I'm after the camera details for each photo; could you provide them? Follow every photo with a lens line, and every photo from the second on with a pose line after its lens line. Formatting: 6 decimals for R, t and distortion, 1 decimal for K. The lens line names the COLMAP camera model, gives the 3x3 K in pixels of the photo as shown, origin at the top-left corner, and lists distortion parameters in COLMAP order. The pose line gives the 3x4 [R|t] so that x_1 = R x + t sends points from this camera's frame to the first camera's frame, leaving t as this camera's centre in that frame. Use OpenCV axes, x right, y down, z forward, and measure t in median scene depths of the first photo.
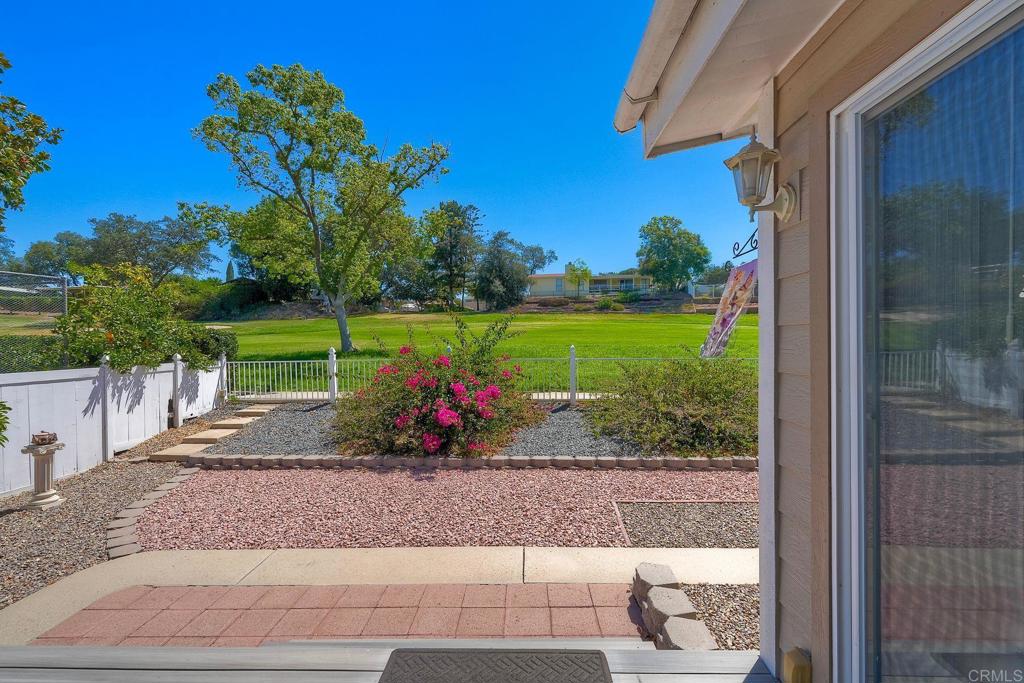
lens RADIAL K [[456.5, 0, 512.0], [0, 456.5, 341.5], [0, 0, 1]] dist [0.002666, 0.000458]
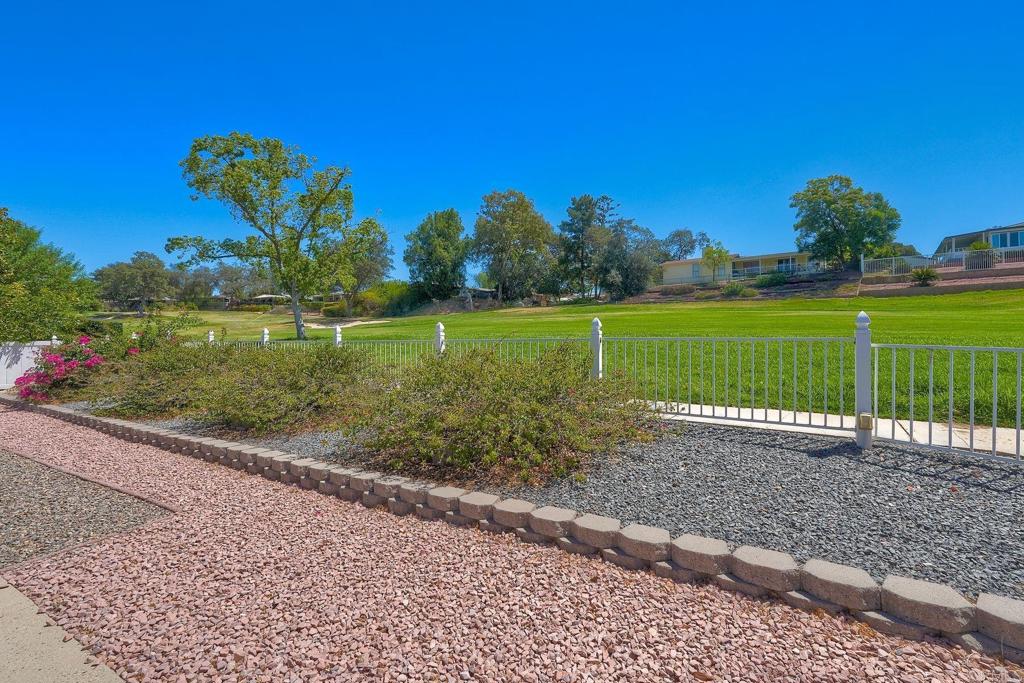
lens RADIAL K [[446.0, 0, 512.0], [0, 446.0, 341.5], [0, 0, 1]] dist [-0.000026, 0.000253]
pose [[0.880077, 0.011531, -0.474691, 0.222771], [-0.003532, 0.999836, 0.017739, 0.002122], [0.474818, -0.013935, 0.879974, 0.054436]]
